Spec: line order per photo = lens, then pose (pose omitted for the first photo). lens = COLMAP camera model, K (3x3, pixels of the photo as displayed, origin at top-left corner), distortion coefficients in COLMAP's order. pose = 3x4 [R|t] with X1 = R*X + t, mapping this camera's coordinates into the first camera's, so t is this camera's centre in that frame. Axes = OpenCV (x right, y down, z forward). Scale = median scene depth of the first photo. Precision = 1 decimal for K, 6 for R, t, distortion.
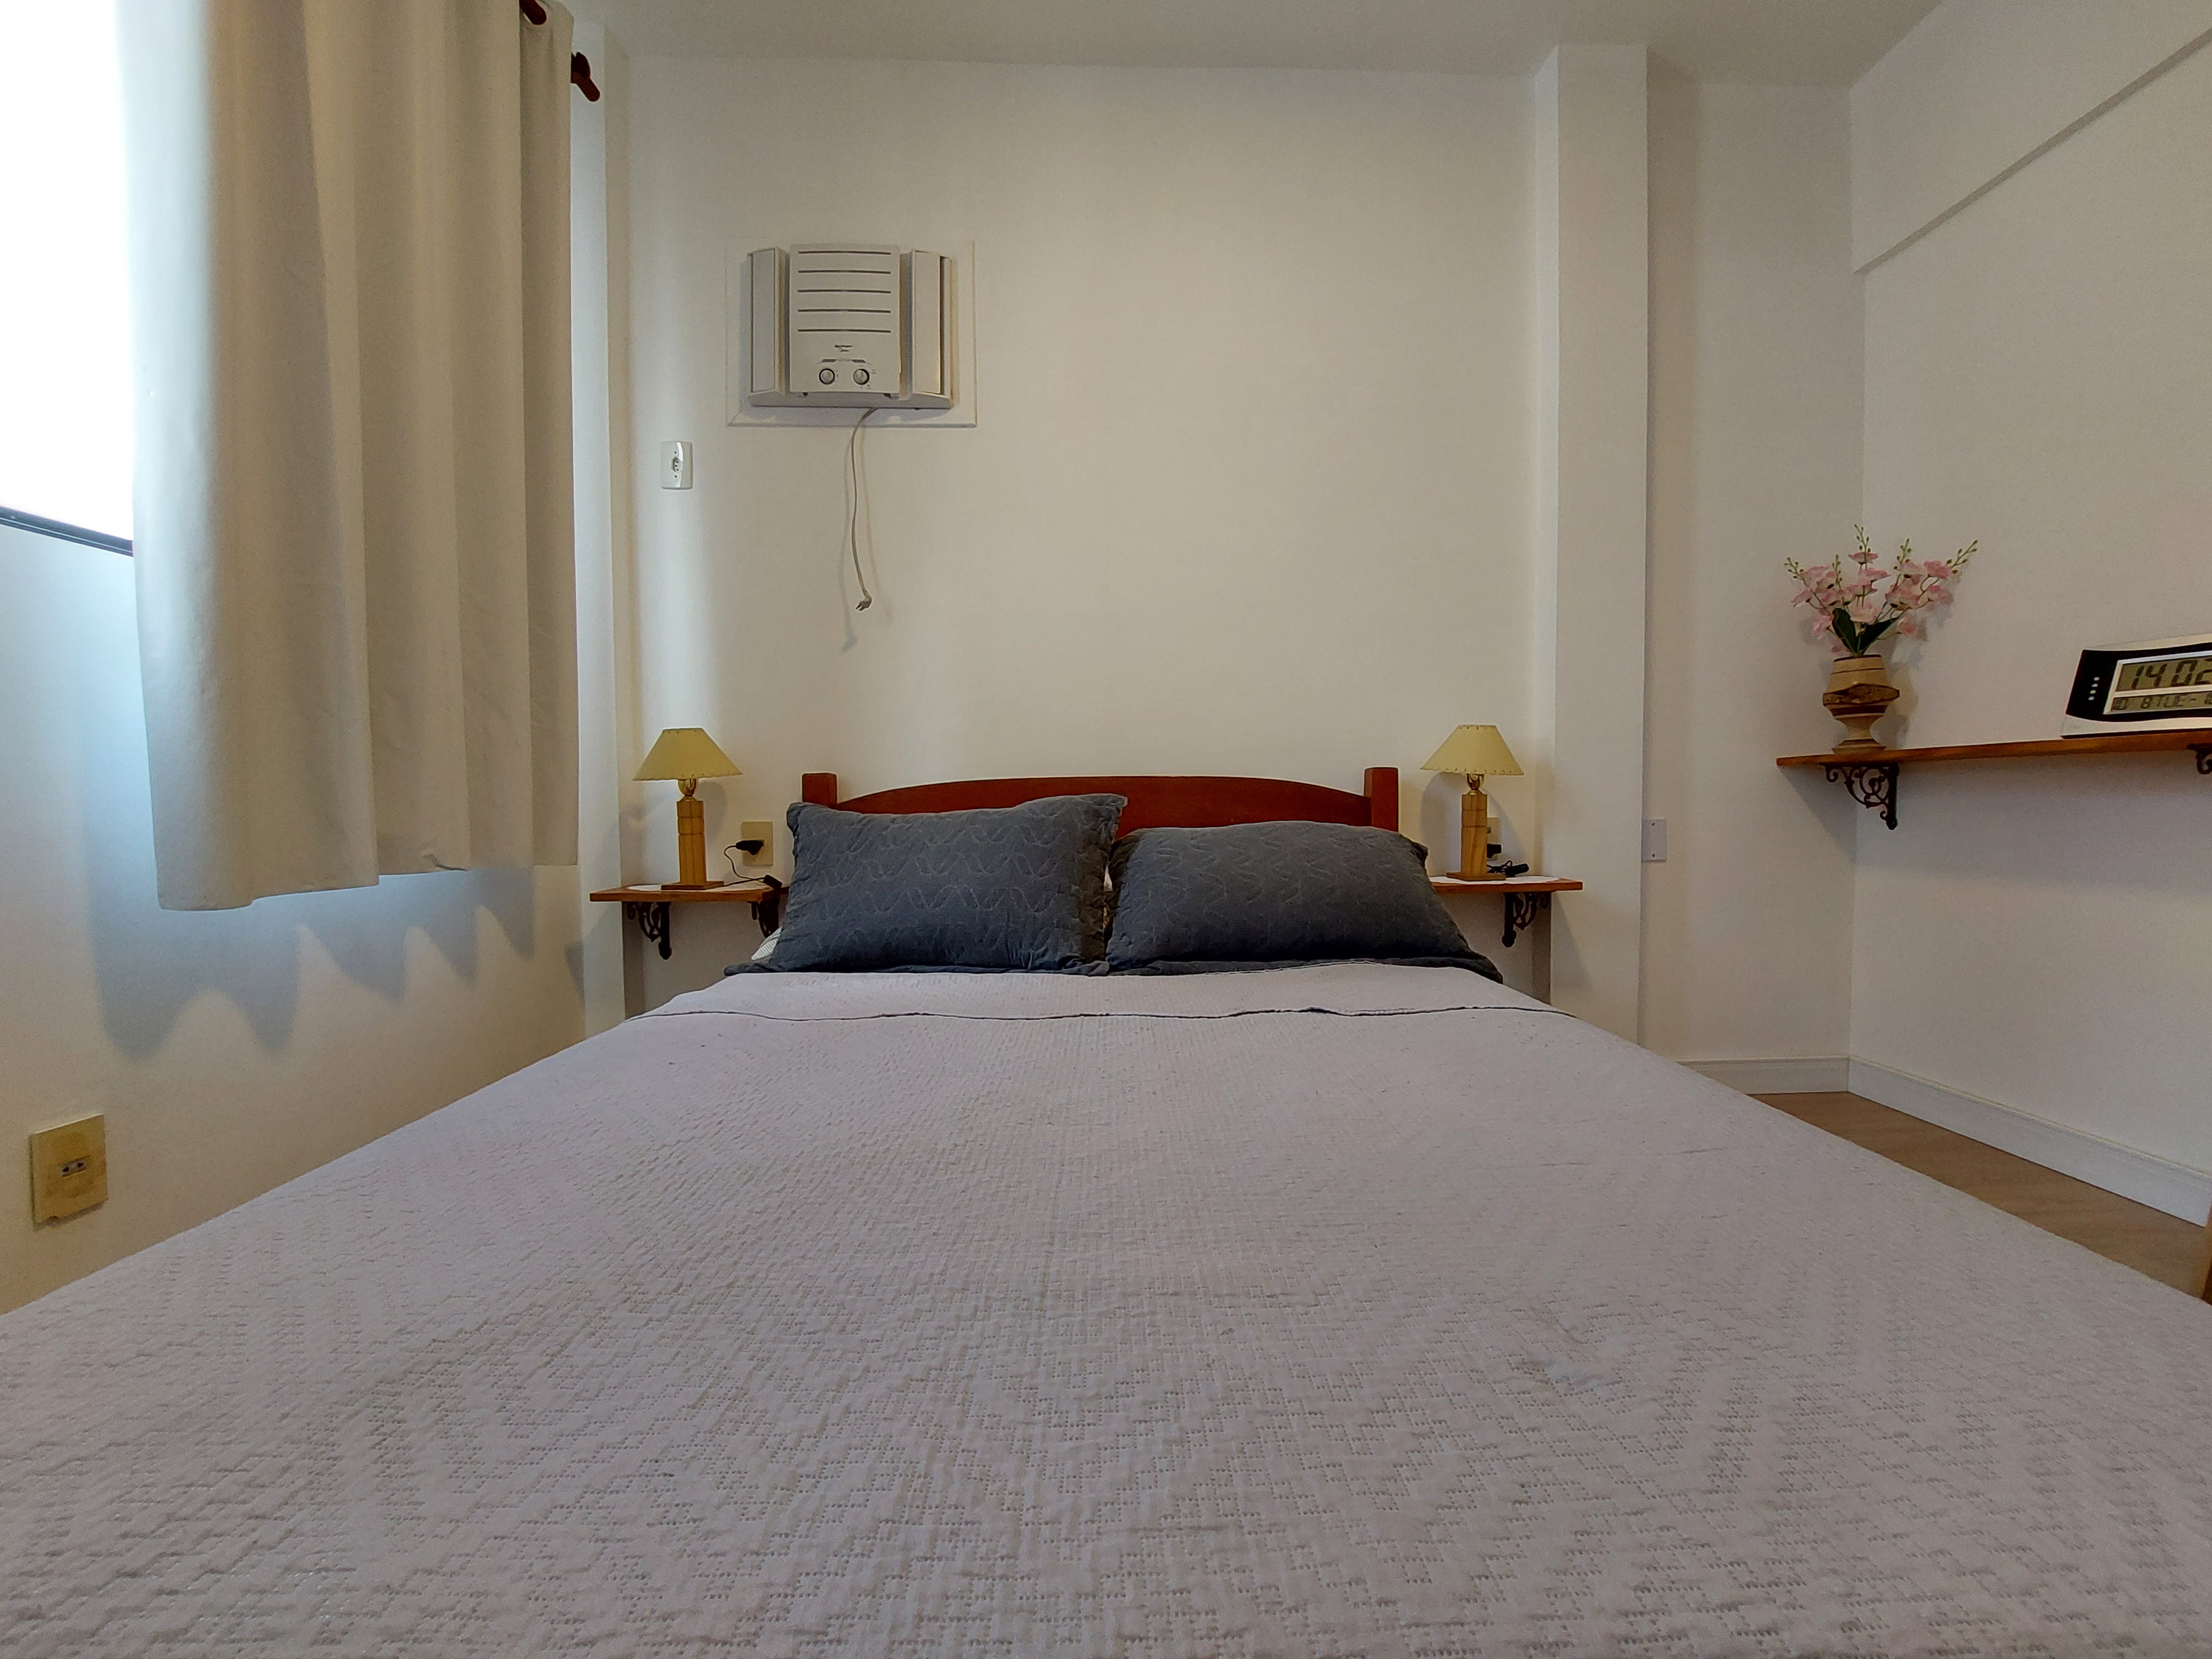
lens RADIAL K [[888.8, 0, 1123.2], [0, 888.8, 832.4], [0, 0, 1]] dist [-0.023492, 0.003405]
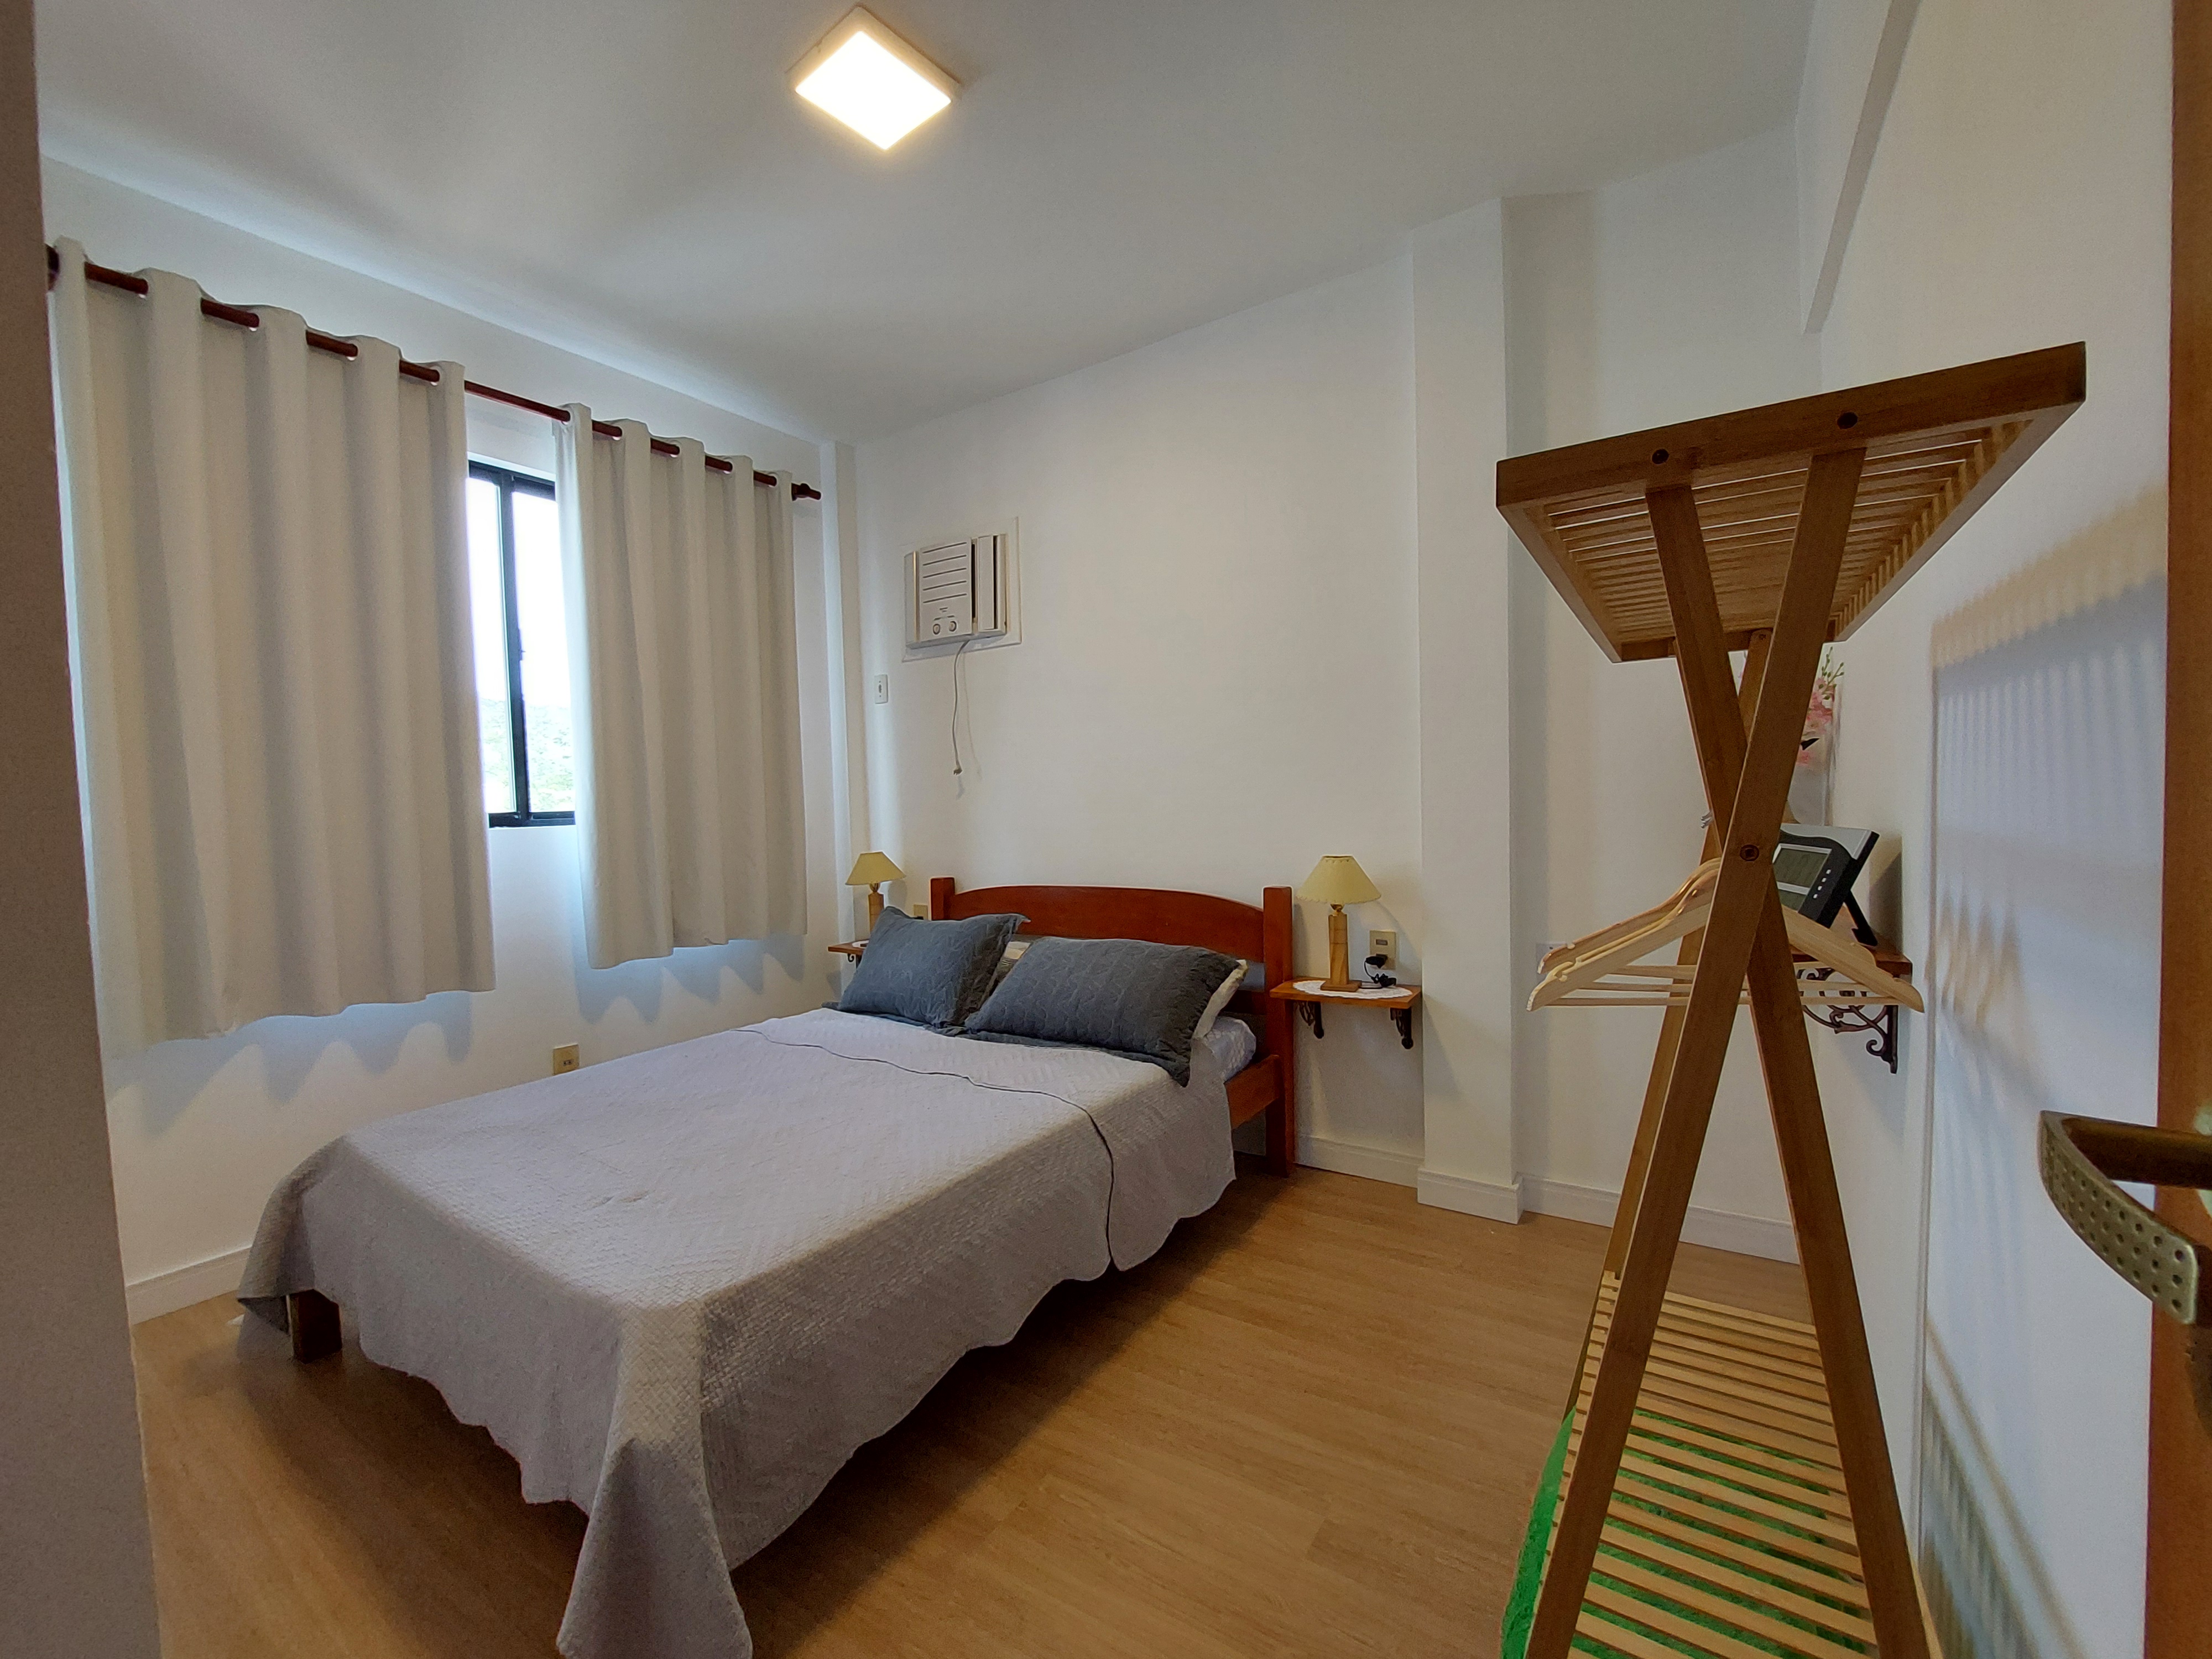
lens RADIAL K [[888.8, 0, 1115.2], [0, 888.8, 830.2], [0, 0, 1]] dist [-0.023492, 0.003405]
pose [[0.818924, 0.002938, -0.573895, 0.840201], [0.004930, 0.999914, 0.012153, -0.172765], [0.573881, -0.012781, 0.818839, -0.125404]]
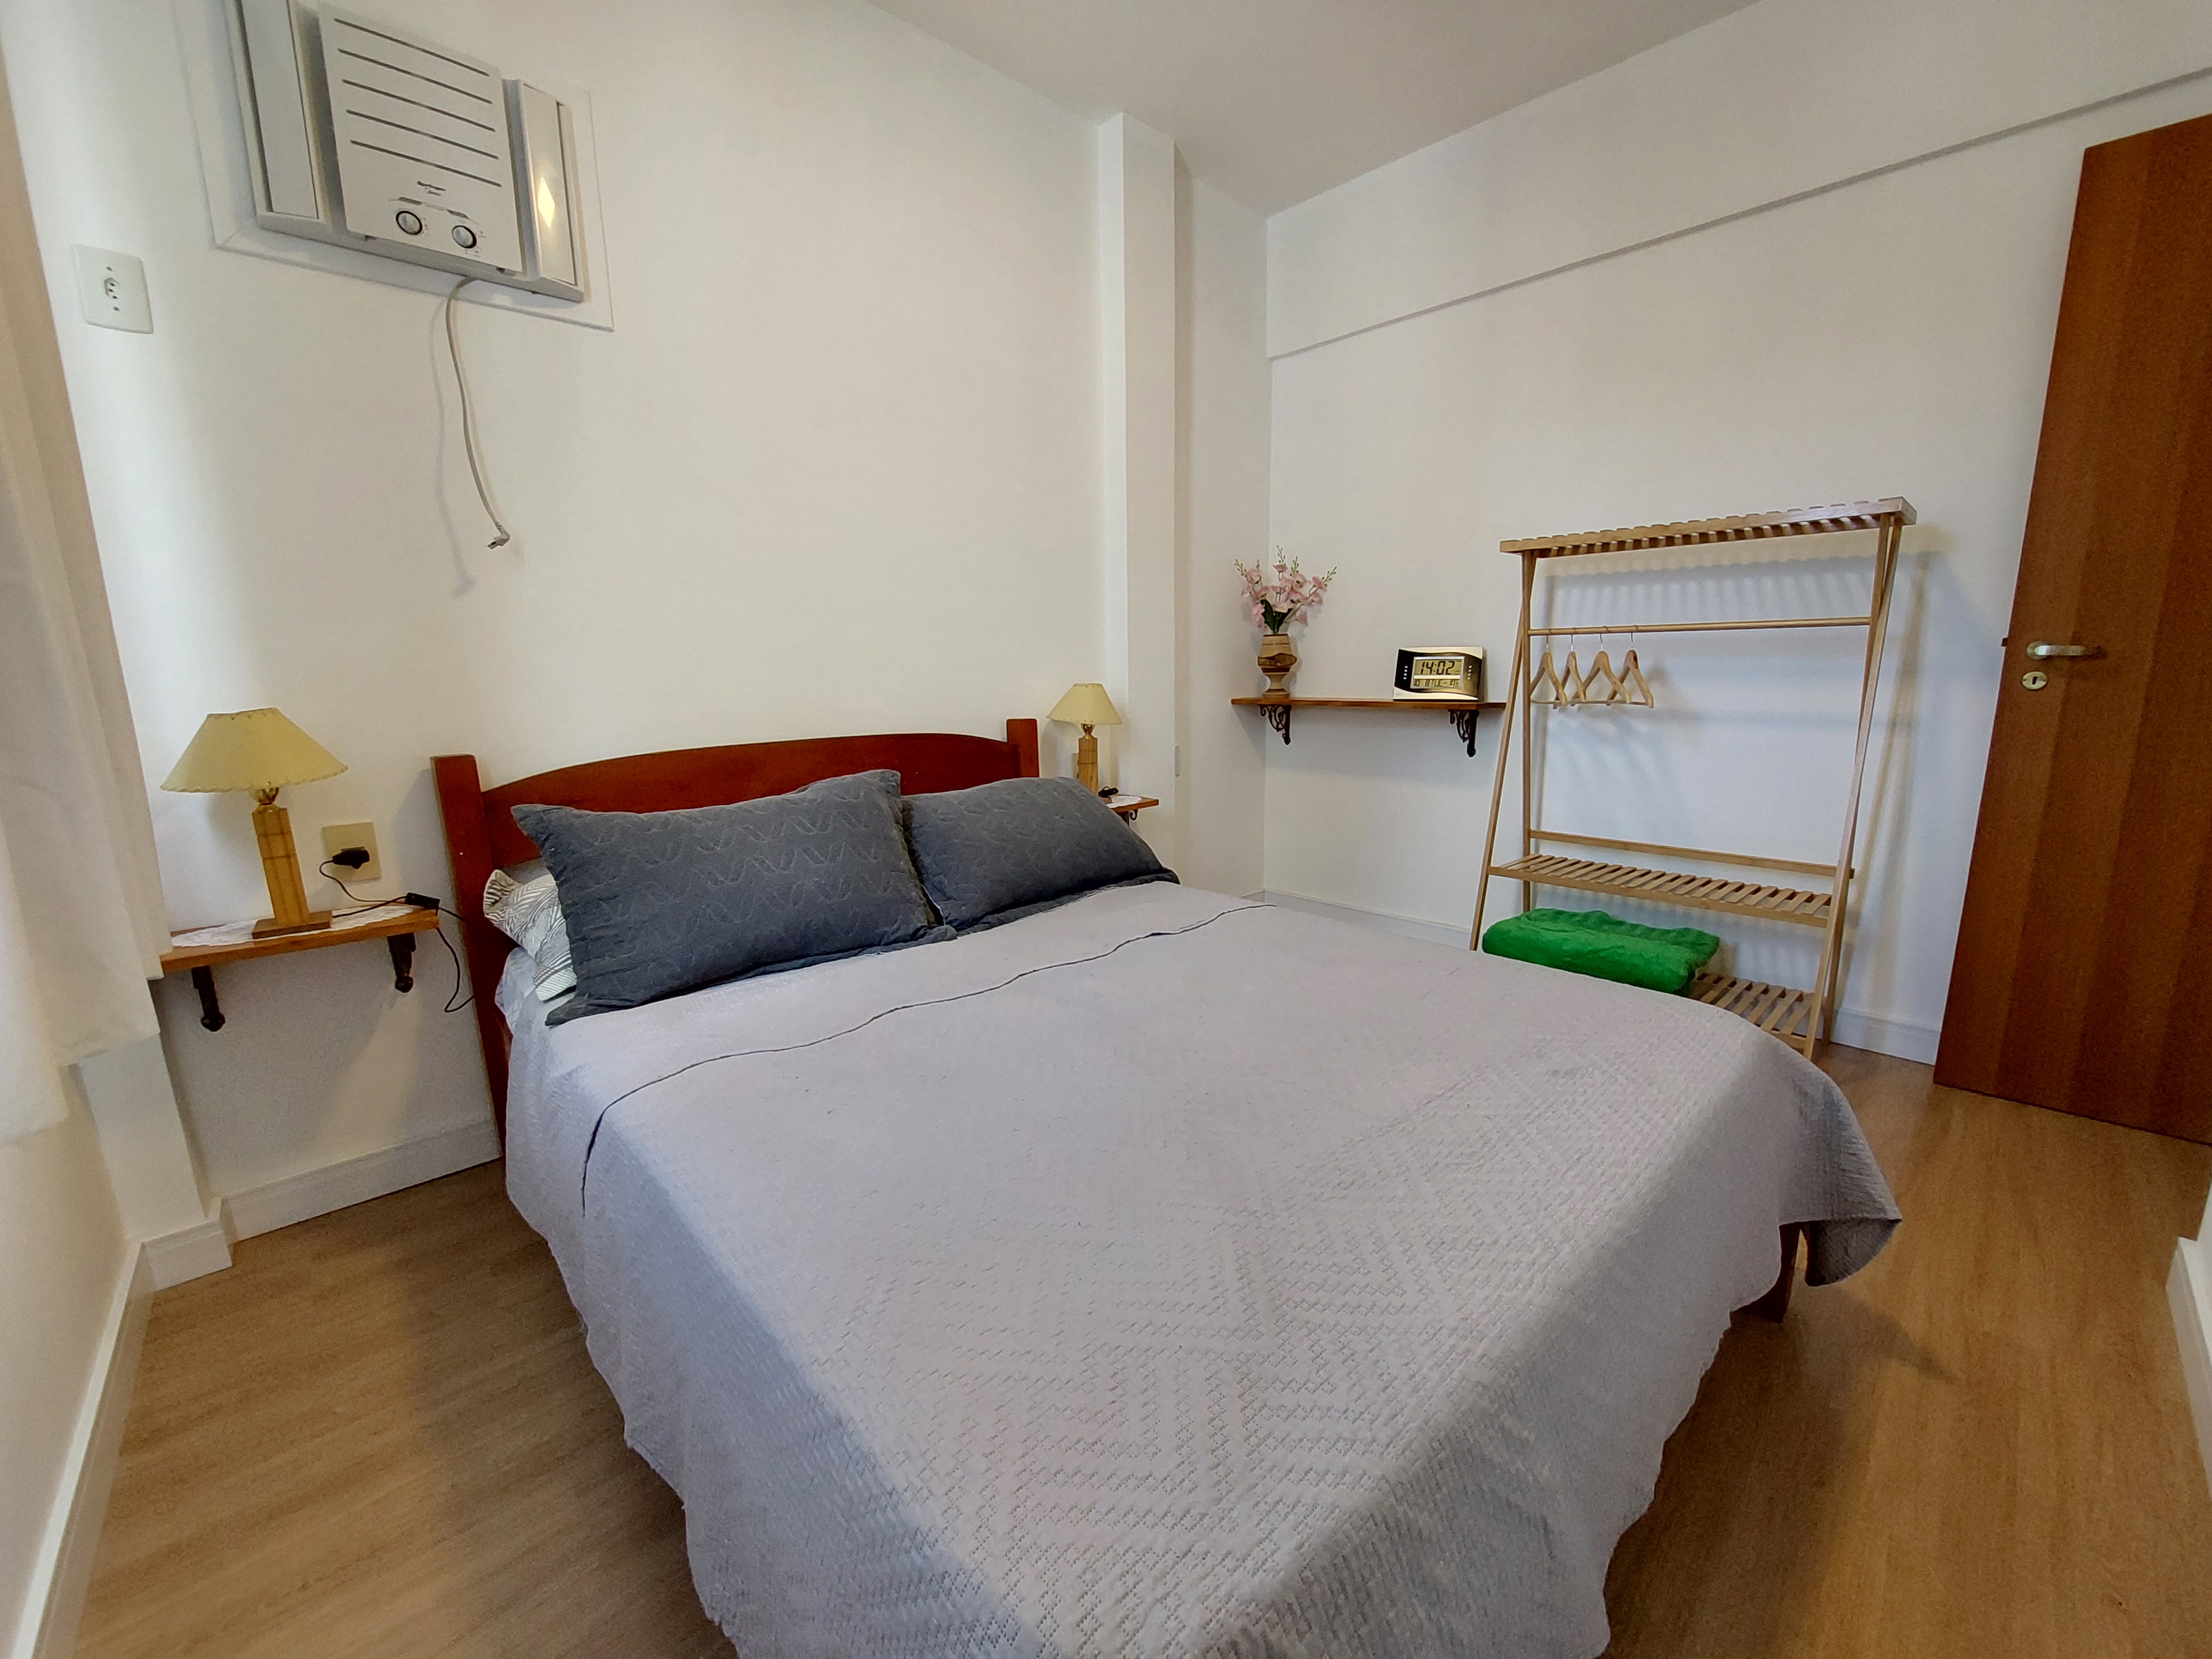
lens RADIAL K [[888.8, 0, 1104.7], [0, 888.8, 835.1], [0, 0, 1]] dist [-0.023492, 0.003405]
pose [[0.745563, -0.126151, 0.654387, -0.442174], [0.030616, 0.987368, 0.155460, -0.103790], [-0.665732, -0.095871, 0.740007, 0.018658]]
